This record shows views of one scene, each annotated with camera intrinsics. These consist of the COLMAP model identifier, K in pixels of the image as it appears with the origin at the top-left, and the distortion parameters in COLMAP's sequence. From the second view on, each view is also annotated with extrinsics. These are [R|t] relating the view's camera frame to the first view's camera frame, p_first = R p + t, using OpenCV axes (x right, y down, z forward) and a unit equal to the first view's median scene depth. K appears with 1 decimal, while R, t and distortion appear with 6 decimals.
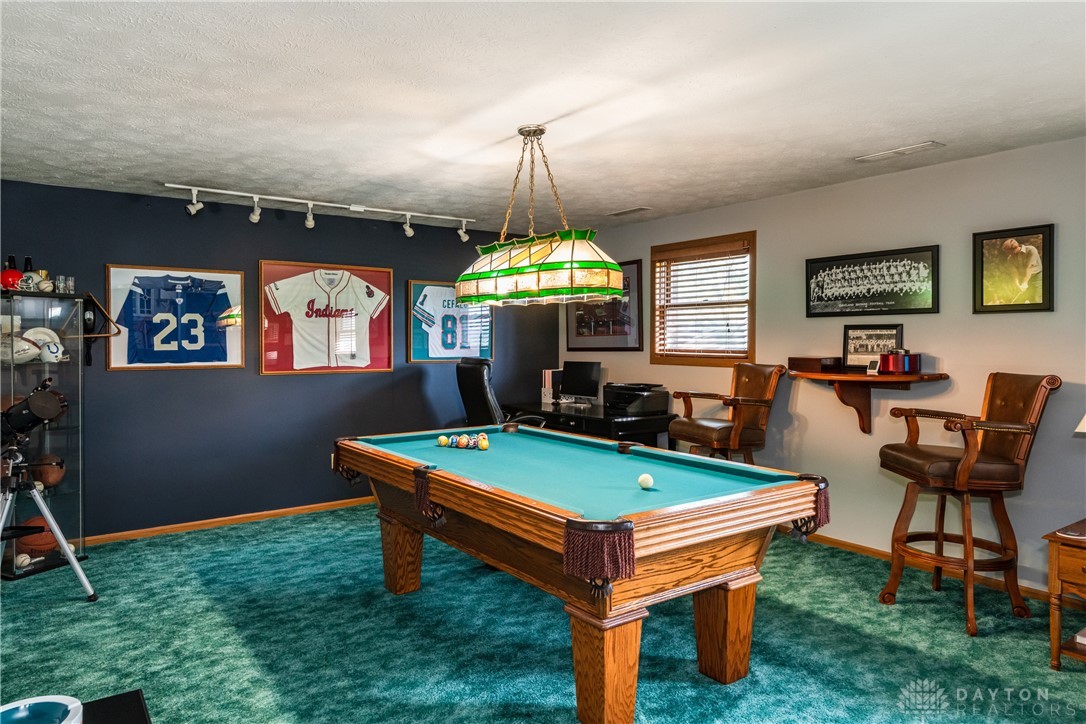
lens RADIAL K [[691.1, 0, 543.0], [0, 691.1, 362.0], [0, 0, 1]] dist [-0.001992, -0.000809]
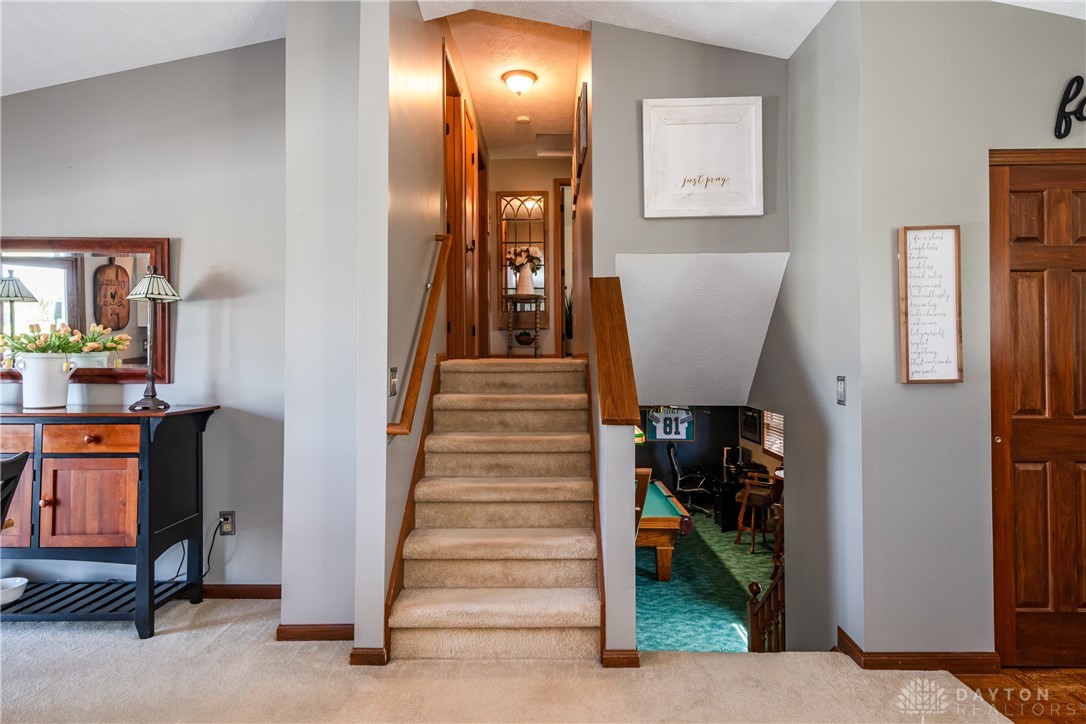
lens RADIAL K [[628.9, 0, 543.0], [0, 628.9, 362.0], [0, 0, 1]] dist [0.004546, 0.001168]
pose [[0.805413, -0.003946, -0.592701, 0.638450], [-0.015237, 0.999510, -0.027360, -0.170916], [0.592518, 0.031067, 0.804958, -0.651831]]
